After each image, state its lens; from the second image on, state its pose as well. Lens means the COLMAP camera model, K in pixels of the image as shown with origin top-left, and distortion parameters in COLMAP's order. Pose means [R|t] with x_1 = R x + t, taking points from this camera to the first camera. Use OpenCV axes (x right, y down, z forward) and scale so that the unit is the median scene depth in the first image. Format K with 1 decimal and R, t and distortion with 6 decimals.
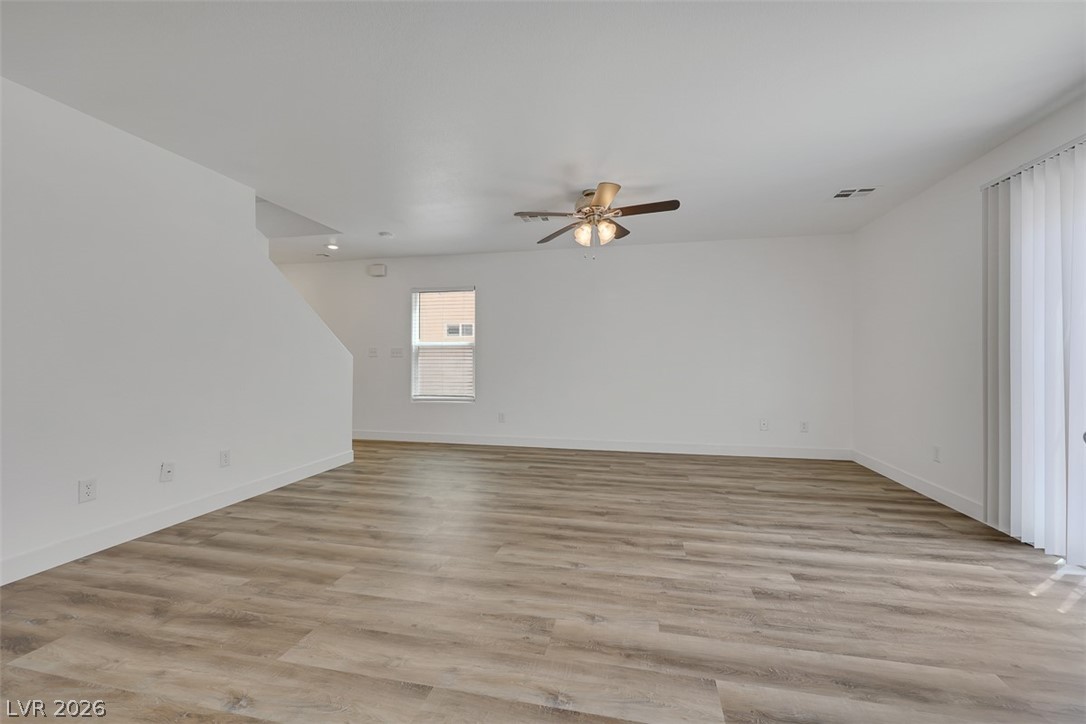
lens RADIAL K [[439.3, 0, 538.9], [0, 439.3, 360.8], [0, 0, 1]] dist [0.000799, -0.000157]
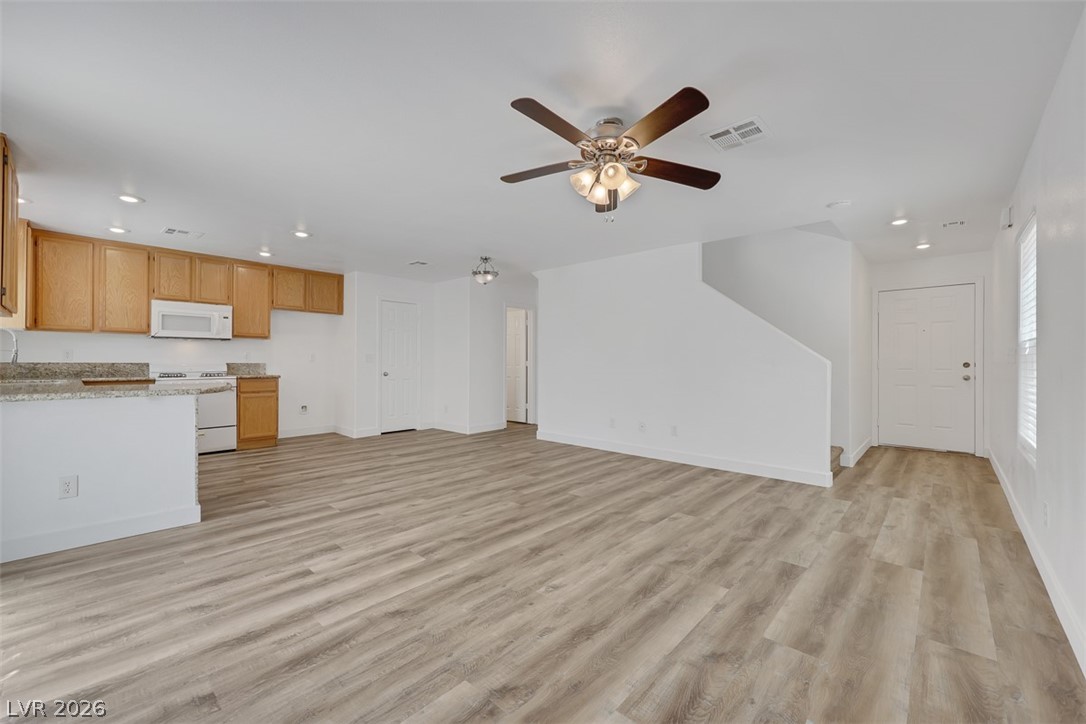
lens RADIAL K [[439.3, 0, 543.1], [0, 439.3, 357.9], [0, 0, 1]] dist [0.000799, -0.000157]
pose [[-0.497508, -0.007966, -0.867423, 1.138177], [-0.003585, 0.999968, -0.007127, -0.019152], [0.867452, -0.000436, -0.497520, 1.870735]]
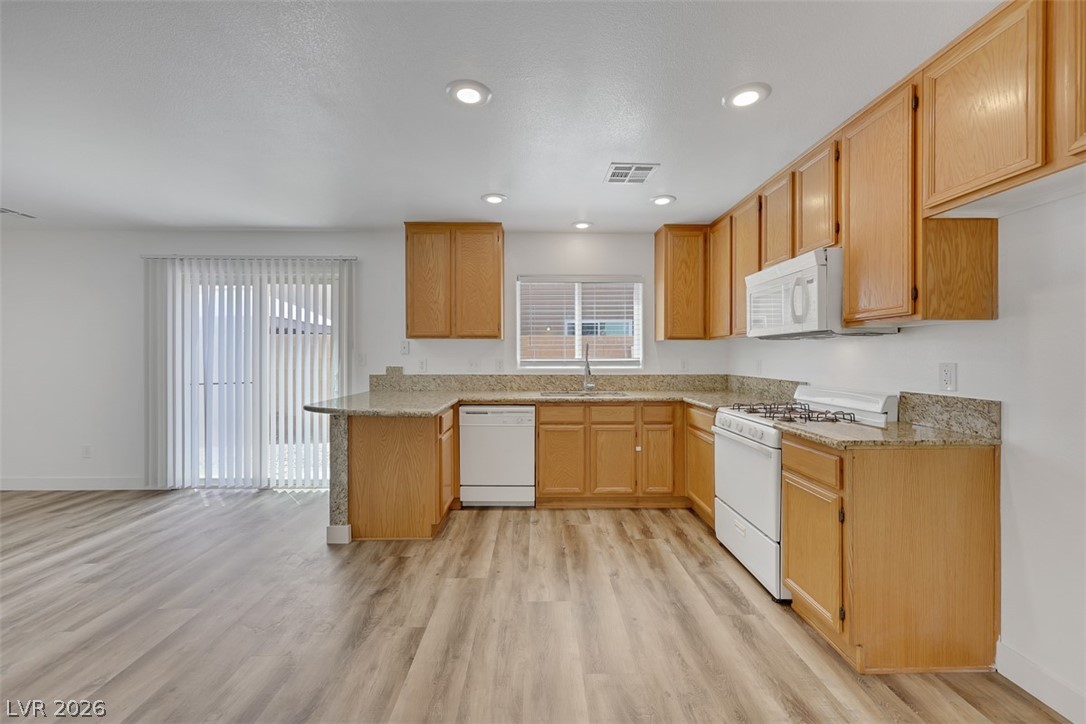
lens RADIAL K [[439.3, 0, 547.0], [0, 439.3, 353.0], [0, 0, 1]] dist [0.000799, -0.000157]
pose [[-0.237022, 0.008509, 0.971467, -0.857061], [0.002020, 0.999964, -0.008266, -0.078382], [-0.971502, 0.000003, -0.237031, 0.044984]]
